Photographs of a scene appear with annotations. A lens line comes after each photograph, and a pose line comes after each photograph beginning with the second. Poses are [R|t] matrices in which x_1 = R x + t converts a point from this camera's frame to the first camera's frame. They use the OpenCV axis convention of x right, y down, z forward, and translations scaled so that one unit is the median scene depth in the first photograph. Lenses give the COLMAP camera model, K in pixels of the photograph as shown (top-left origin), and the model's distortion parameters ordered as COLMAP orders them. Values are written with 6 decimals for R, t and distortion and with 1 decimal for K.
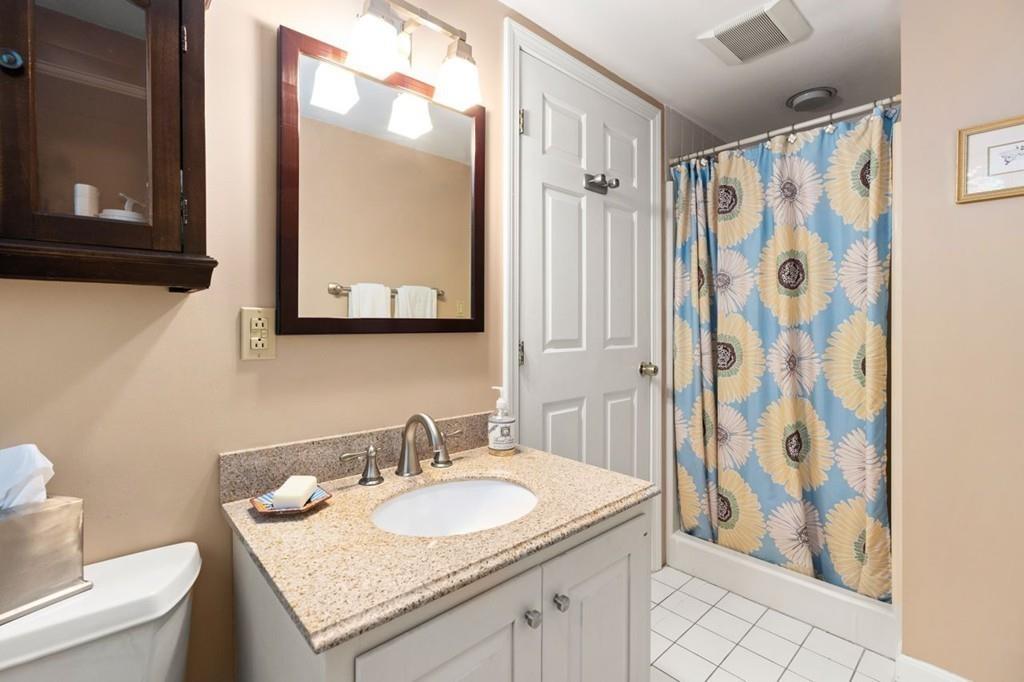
lens RADIAL K [[463.1, 0, 508.9], [0, 463.1, 329.1], [0, 0, 1]] dist [-0.004028, 0.000108]
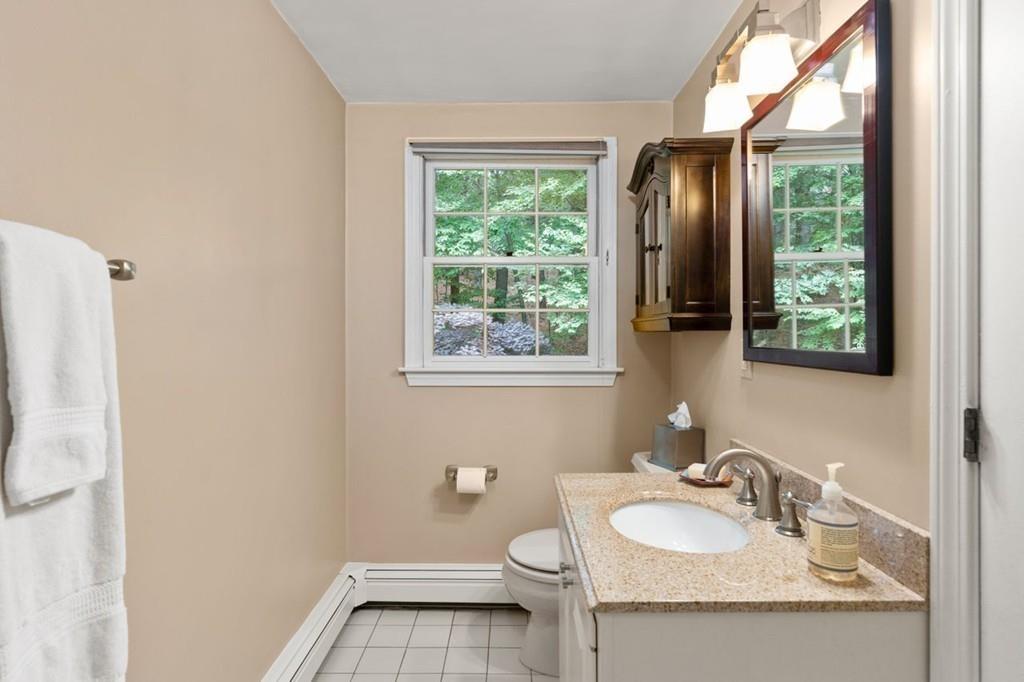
lens RADIAL K [[463.1, 0, 508.9], [0, 463.1, 329.1], [0, 0, 1]] dist [-0.004028, 0.000108]
pose [[-0.651777, -0.009518, -0.758351, 0.876718], [-0.004816, 0.999953, -0.008411, -0.059483], [0.758395, -0.001830, -0.651792, 1.276006]]
